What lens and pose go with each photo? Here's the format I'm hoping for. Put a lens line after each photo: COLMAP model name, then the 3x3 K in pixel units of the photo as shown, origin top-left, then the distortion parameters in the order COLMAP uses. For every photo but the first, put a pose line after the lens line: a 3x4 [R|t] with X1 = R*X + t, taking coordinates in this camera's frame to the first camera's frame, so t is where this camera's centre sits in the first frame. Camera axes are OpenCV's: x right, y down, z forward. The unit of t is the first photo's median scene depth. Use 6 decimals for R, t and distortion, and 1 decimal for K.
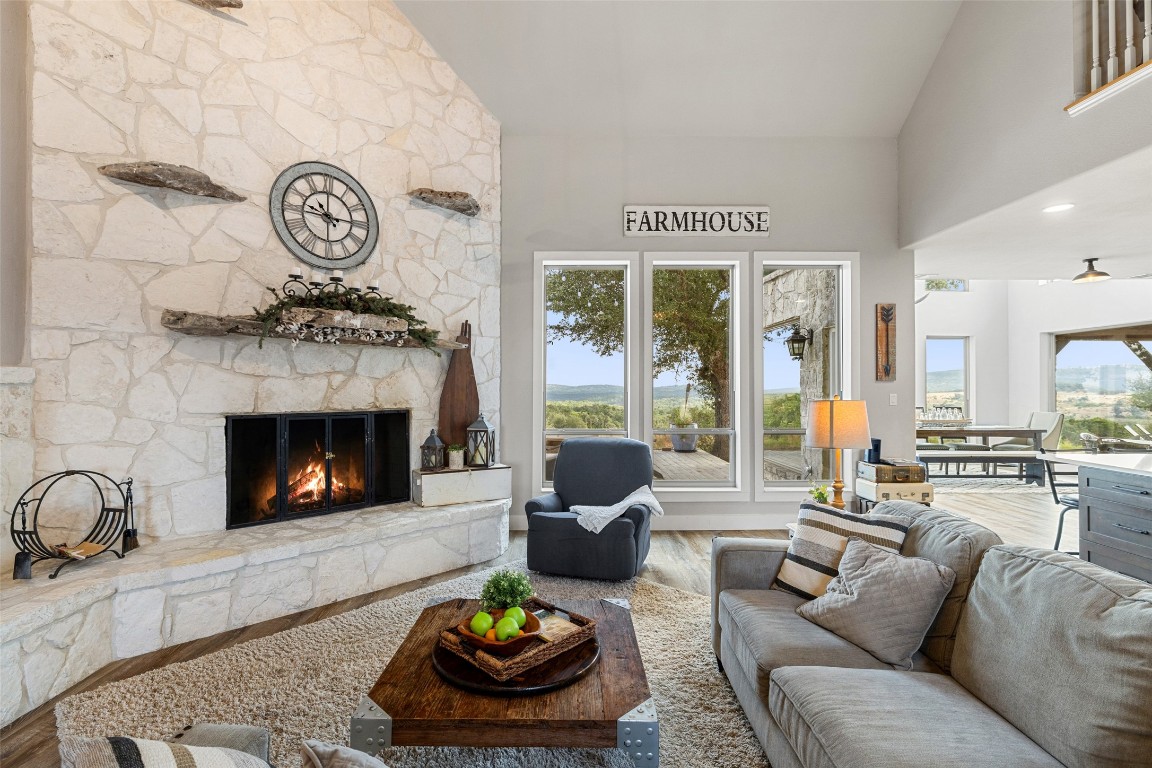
lens RADIAL K [[546.9, 0, 575.8], [0, 546.9, 386.0], [0, 0, 1]] dist [-0.001636, -0.000253]
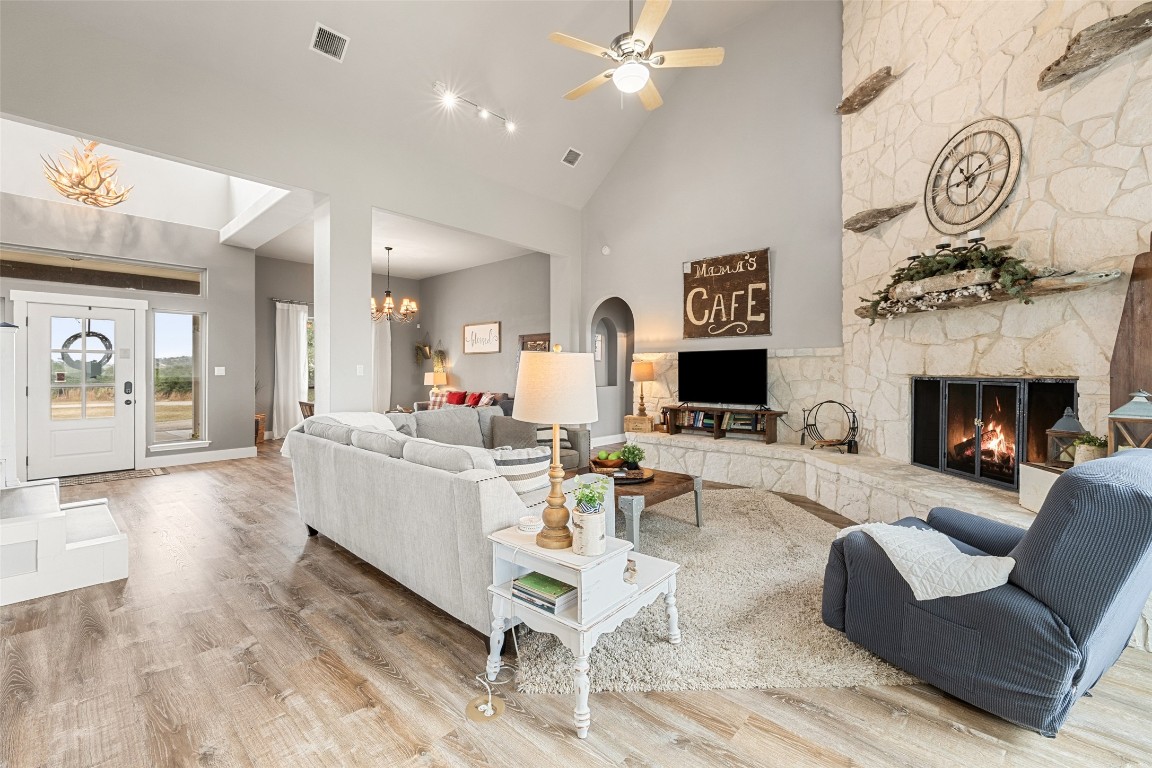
lens RADIAL K [[546.9, 0, 575.0], [0, 546.9, 377.8], [0, 0, 1]] dist [-0.001636, -0.000253]
pose [[-0.698986, 0.004042, -0.715124, 0.740628], [-0.002118, 0.999968, 0.007723, 0.042794], [0.715132, 0.006913, -0.698955, 1.166309]]
